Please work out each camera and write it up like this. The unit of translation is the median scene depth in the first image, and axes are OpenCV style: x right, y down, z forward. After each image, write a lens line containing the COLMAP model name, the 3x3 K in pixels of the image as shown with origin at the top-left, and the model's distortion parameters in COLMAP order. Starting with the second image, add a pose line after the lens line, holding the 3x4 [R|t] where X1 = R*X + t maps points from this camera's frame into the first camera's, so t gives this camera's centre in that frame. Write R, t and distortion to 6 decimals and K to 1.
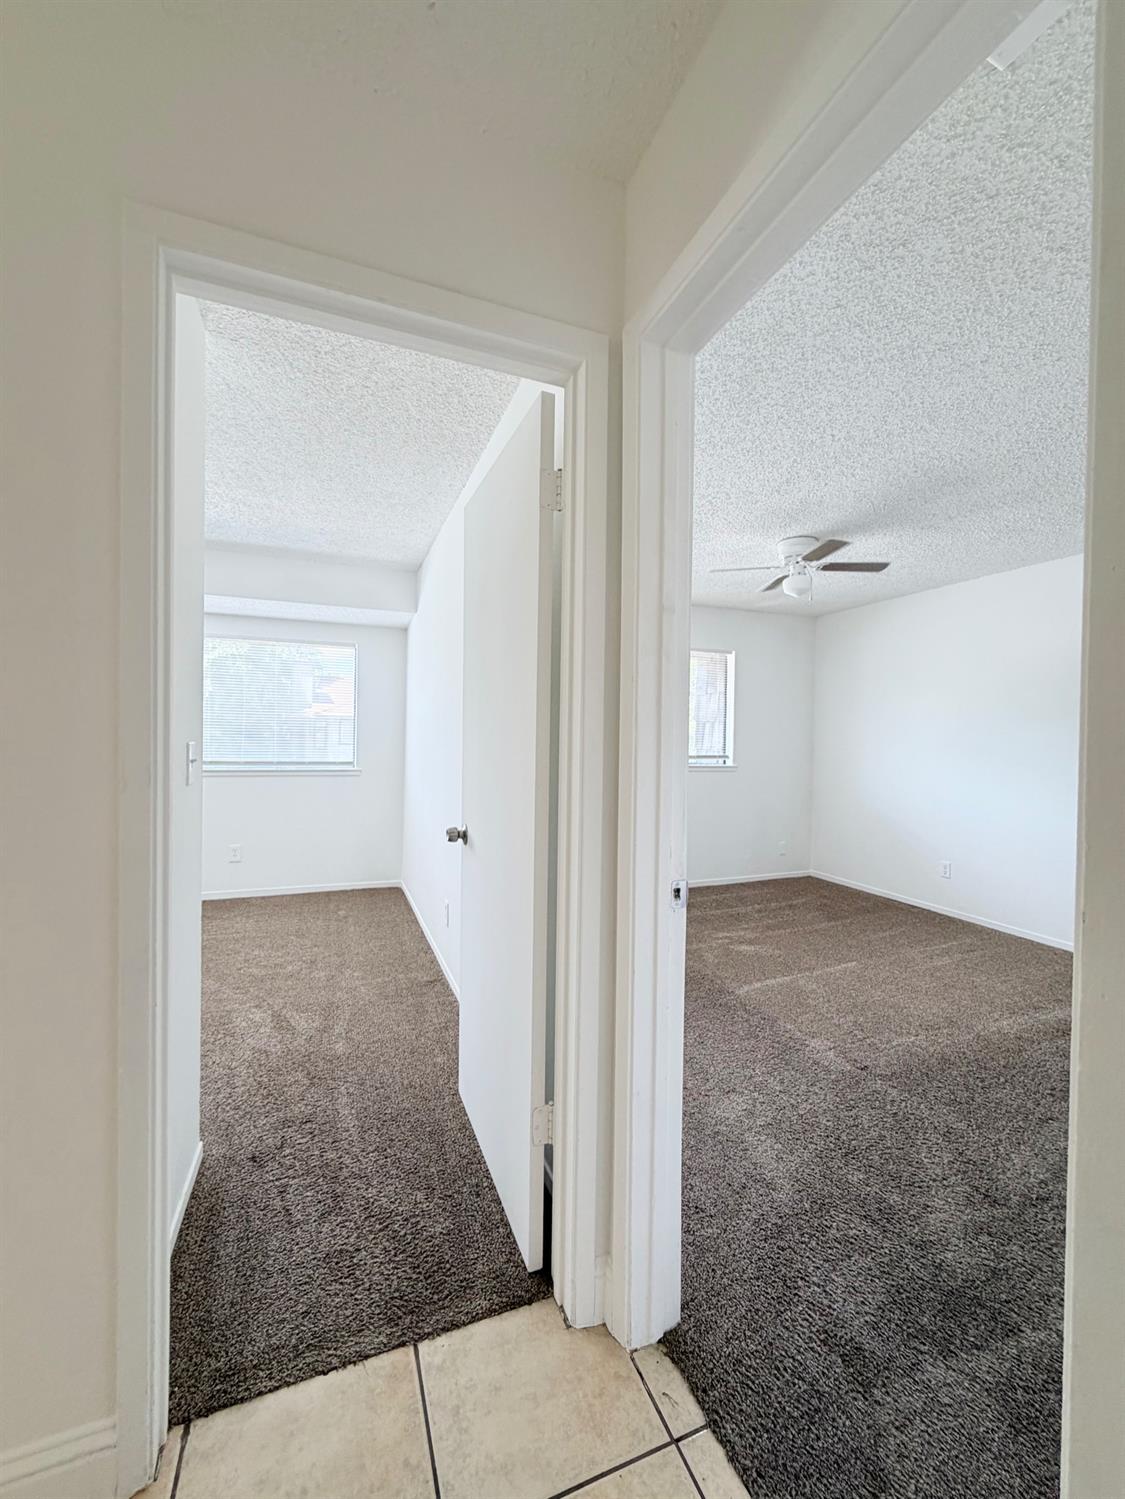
lens RADIAL K [[596.5, 0, 556.8], [0, 596.5, 747.8], [0, 0, 1]] dist [0.000065, -0.000488]
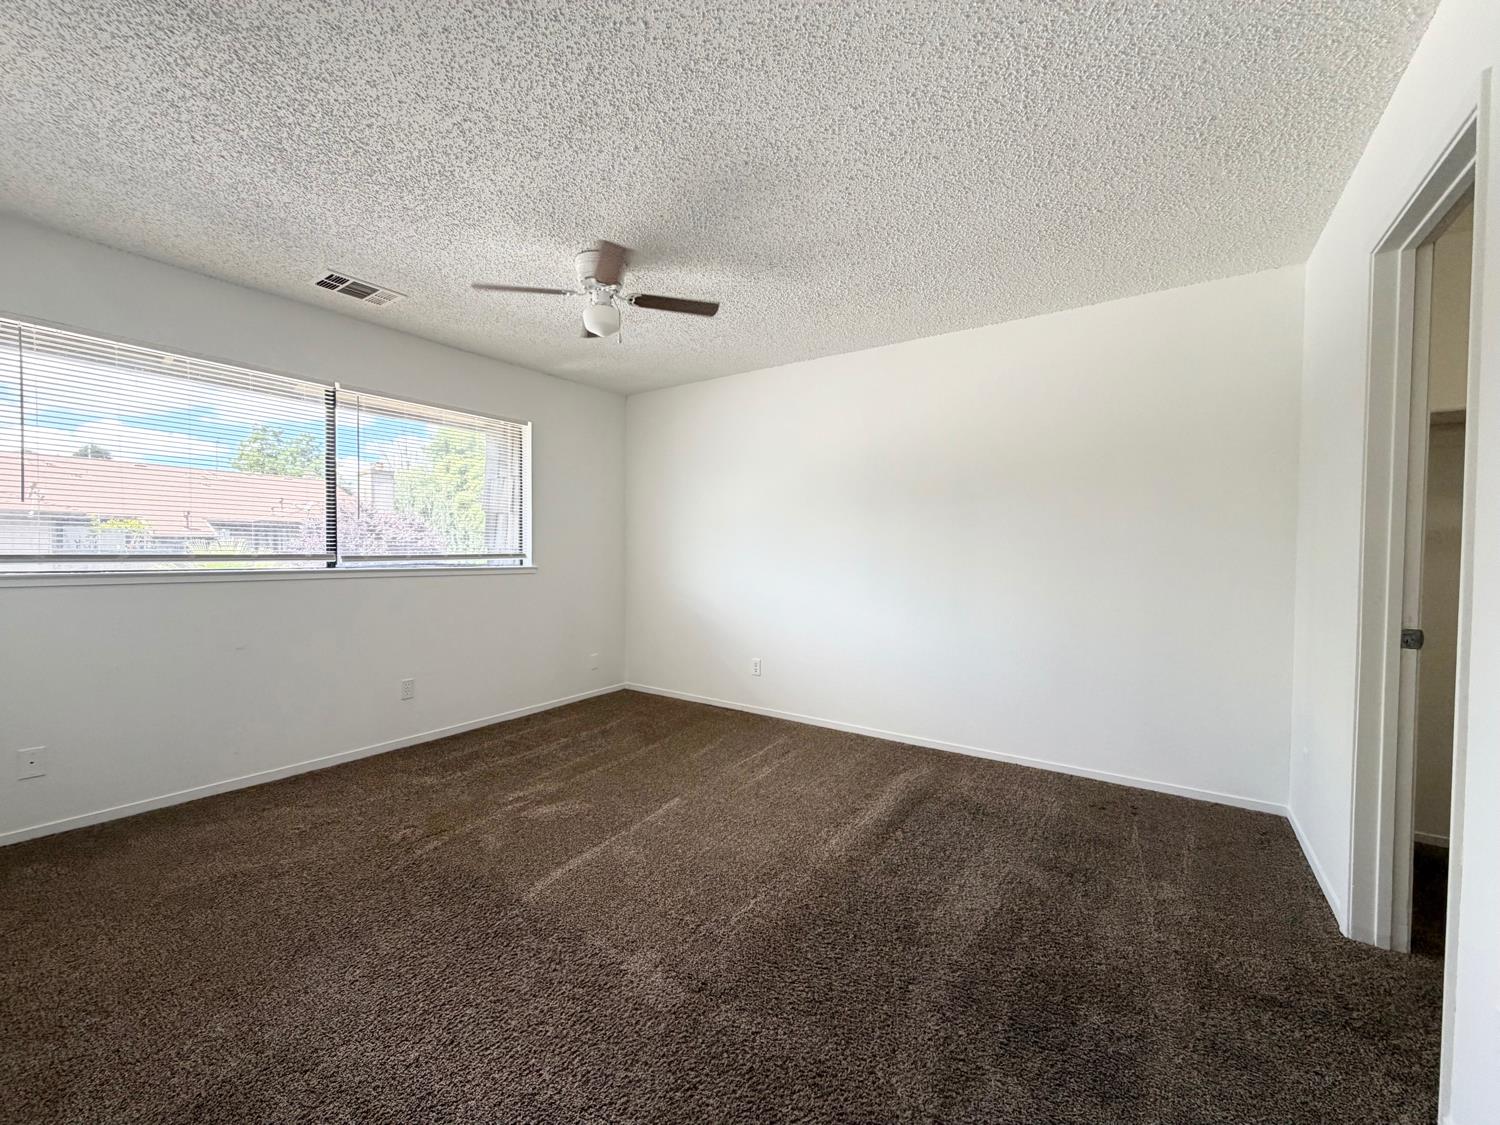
lens RADIAL K [[596.9, 0, 745.2], [0, 596.9, 564.9], [0, 0, 1]] dist [0.000065, -0.000488]
pose [[0.823766, -0.022961, 0.566464, 0.110189], [0.013051, 0.999683, 0.021542, 0.020554], [-0.566779, -0.010352, 0.823805, 0.255513]]
